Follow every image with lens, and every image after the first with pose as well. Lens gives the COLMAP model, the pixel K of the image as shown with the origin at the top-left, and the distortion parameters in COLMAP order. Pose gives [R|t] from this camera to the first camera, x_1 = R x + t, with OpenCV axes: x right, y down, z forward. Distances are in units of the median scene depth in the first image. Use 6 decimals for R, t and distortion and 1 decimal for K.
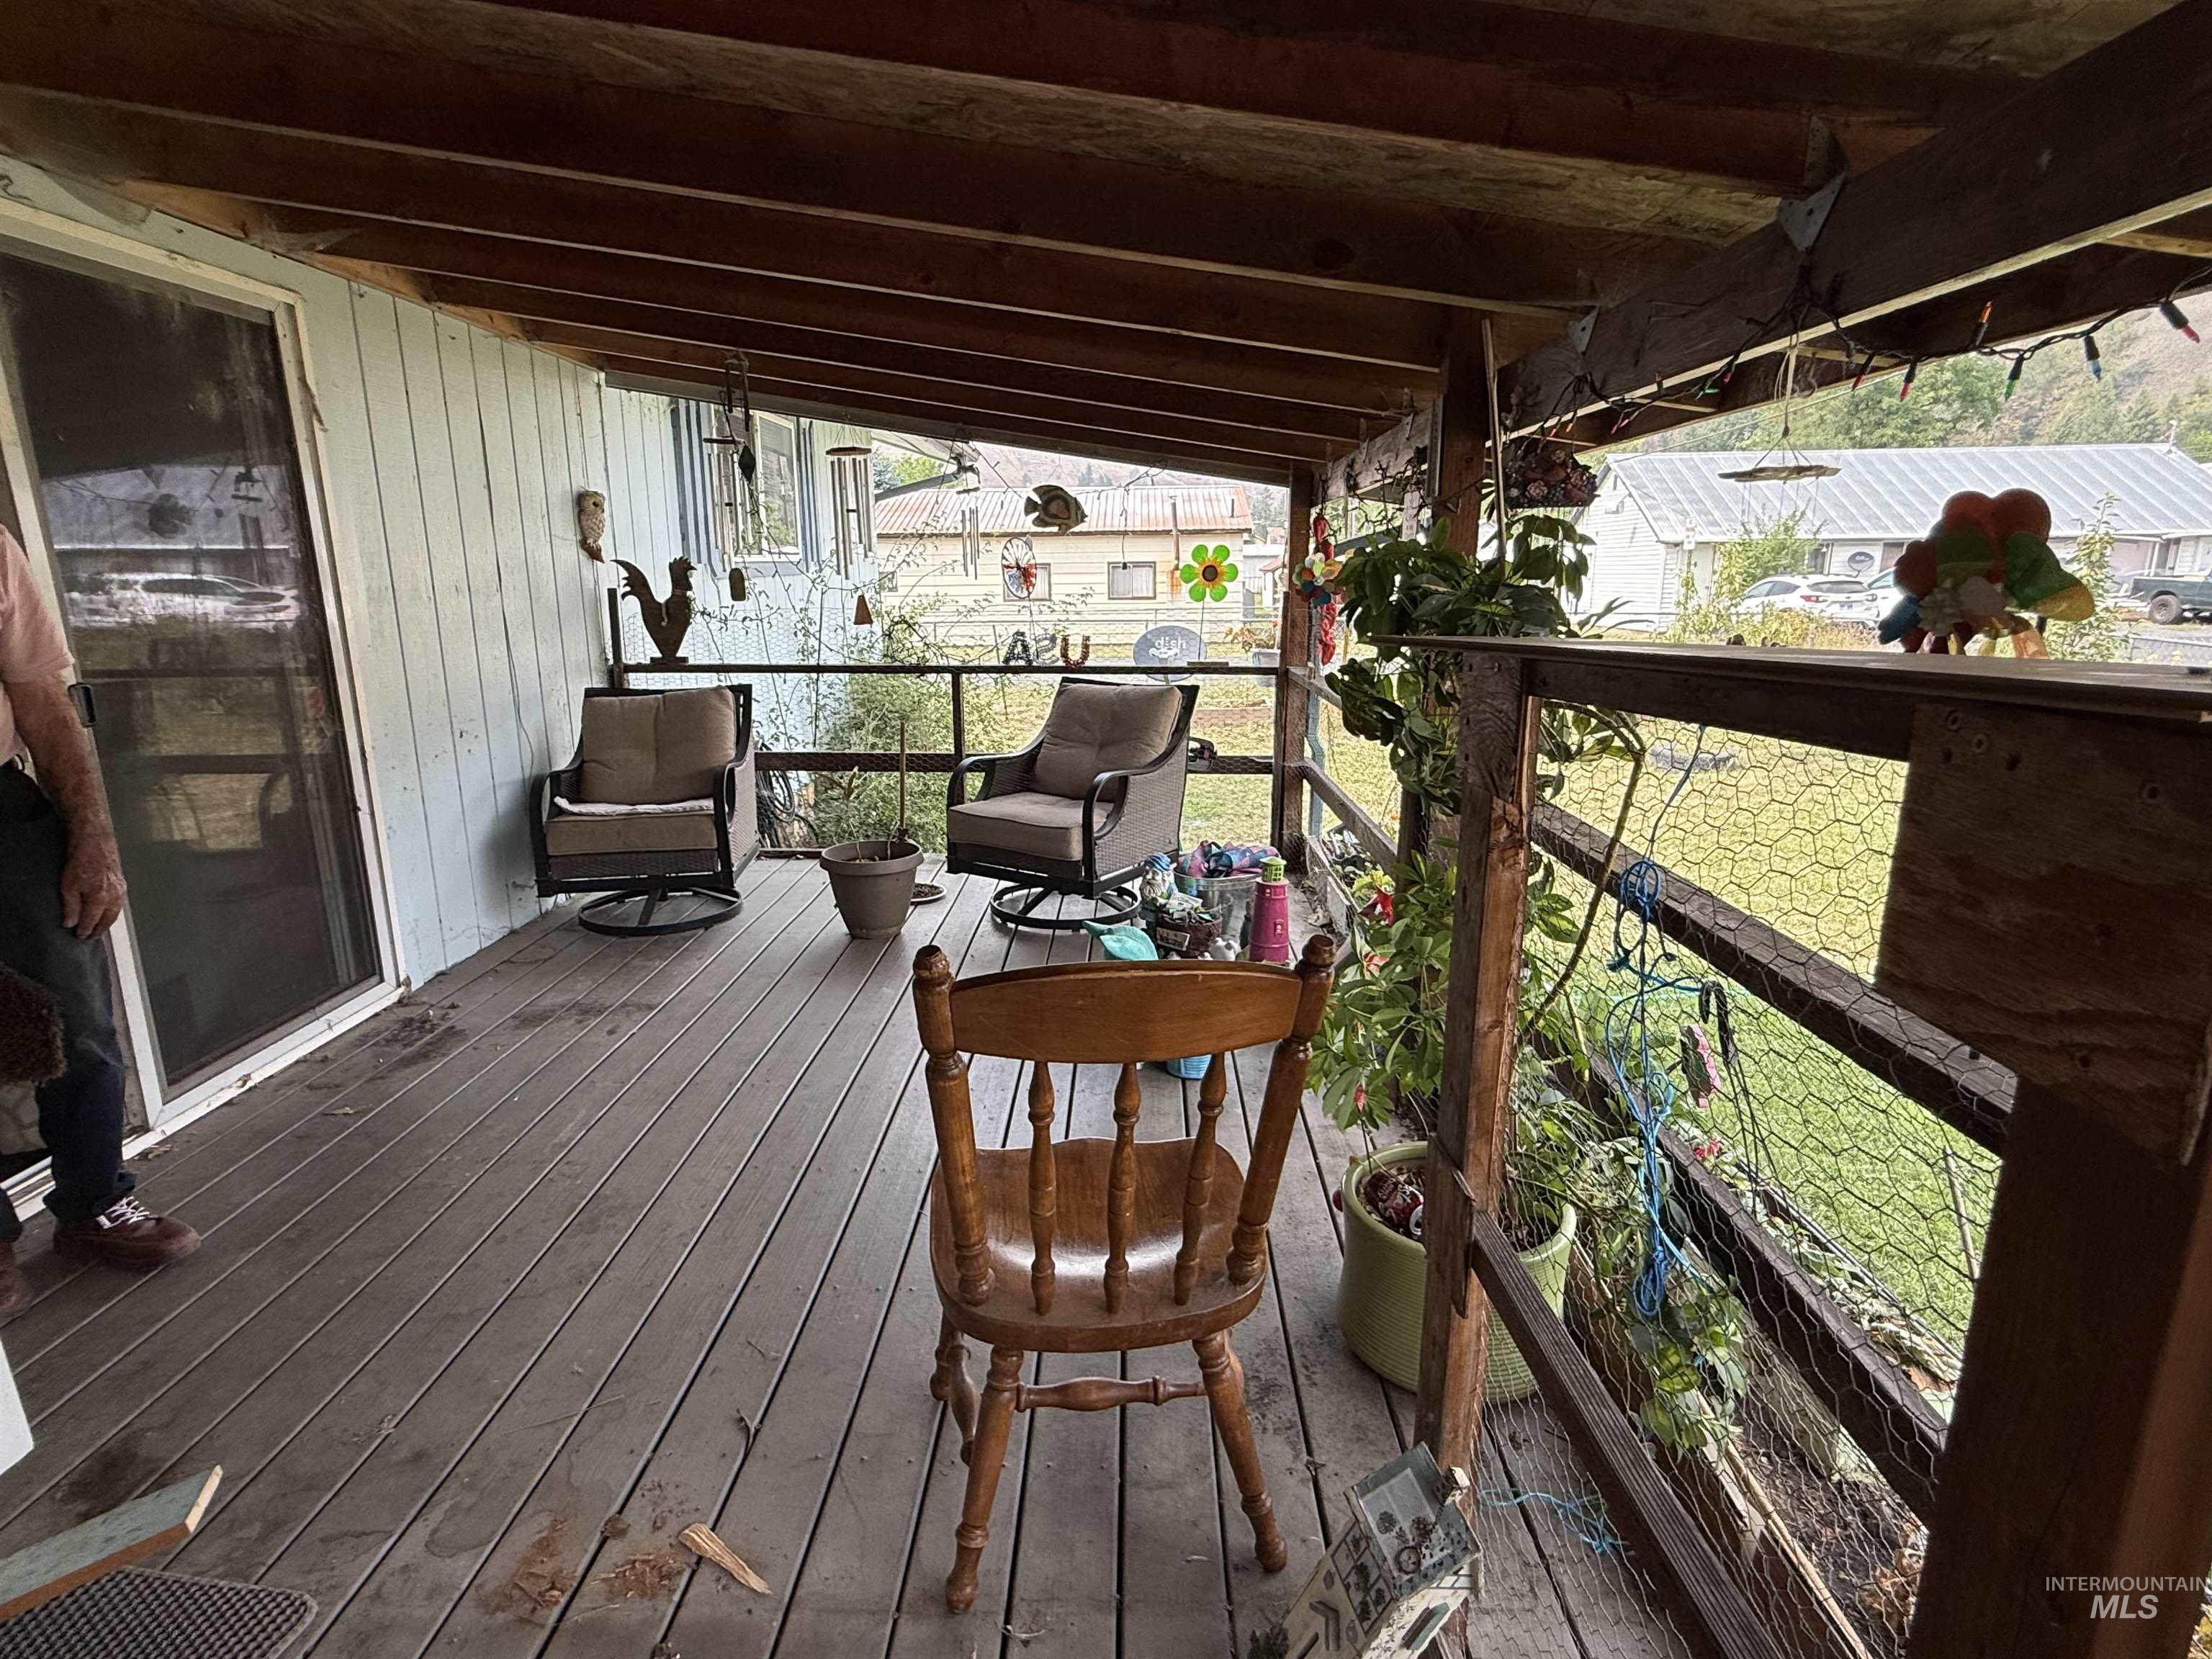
lens RADIAL K [[1139.5, 0, 1106.0], [0, 1139.5, 829.5], [0, 0, 1]] dist [0.000819, 0.000290]
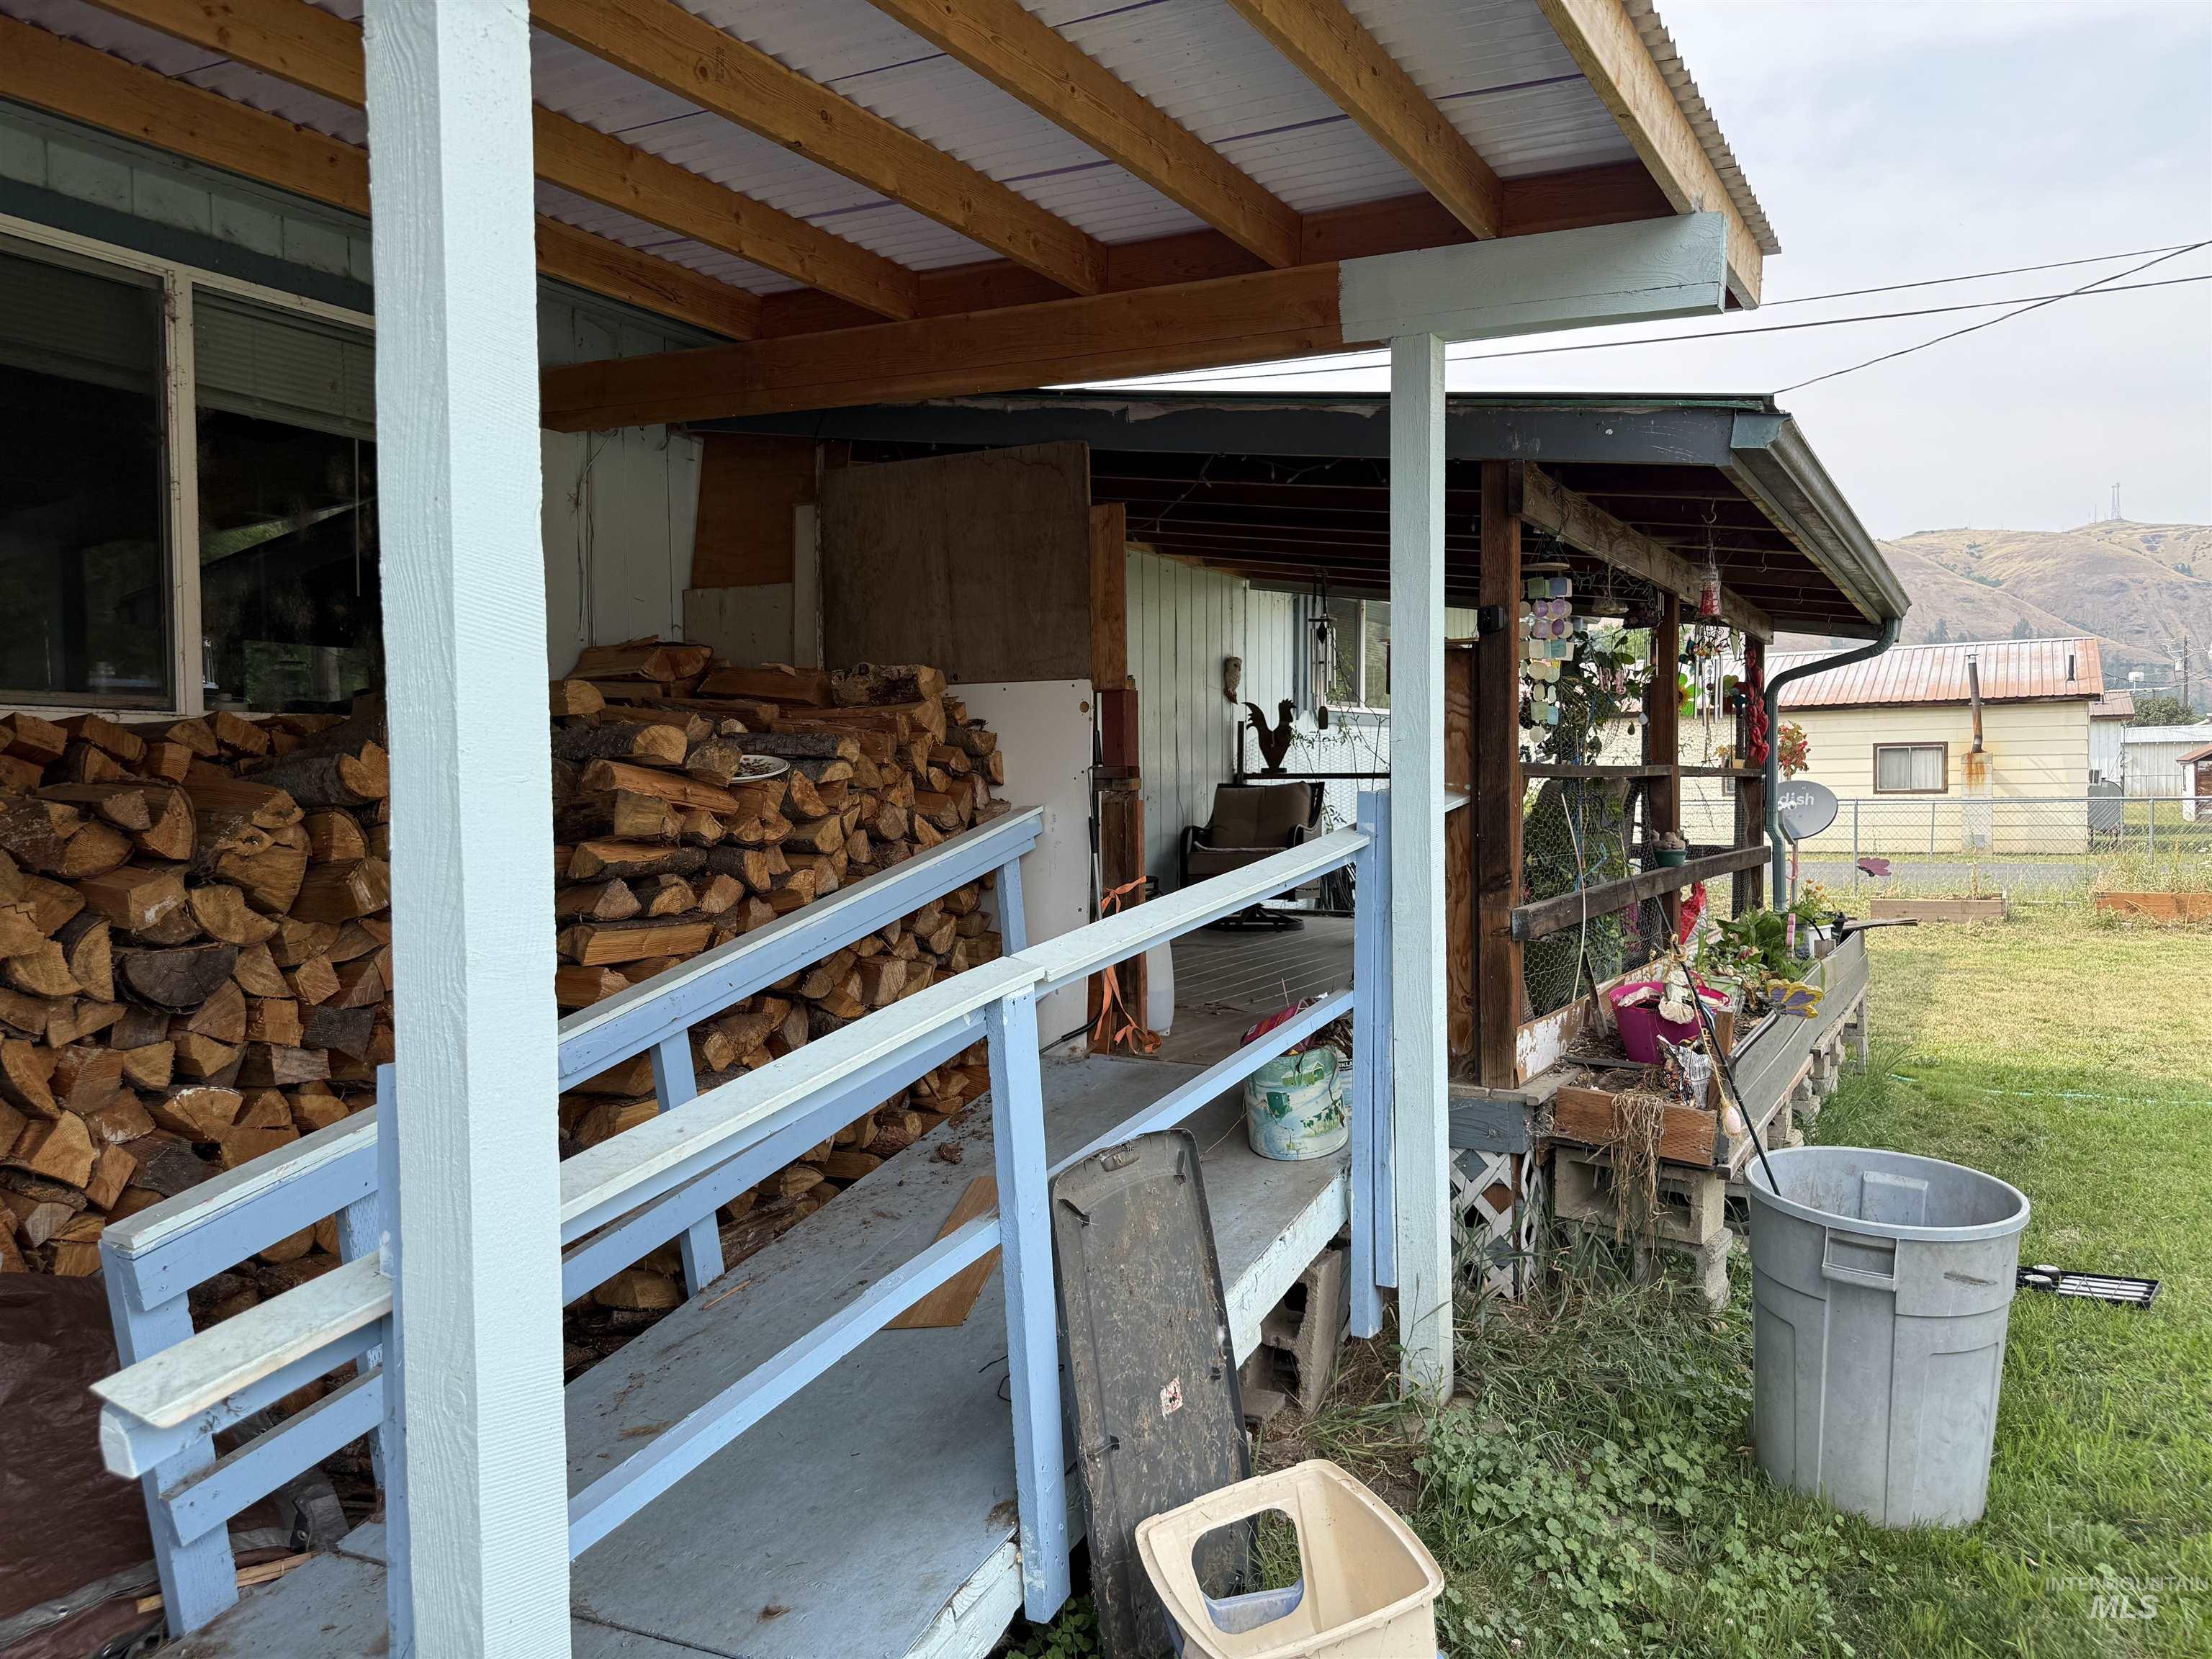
lens RADIAL K [[1621.0, 0, 1106.0], [0, 1621.0, 829.5], [0, 0, 1]] dist [0.046601, -0.098741]
pose [[0.880110, 0.012539, -0.474603, 0.400661], [-0.102960, 0.980903, -0.165014, 0.284280], [0.463470, 0.194095, 0.864594, -0.846638]]
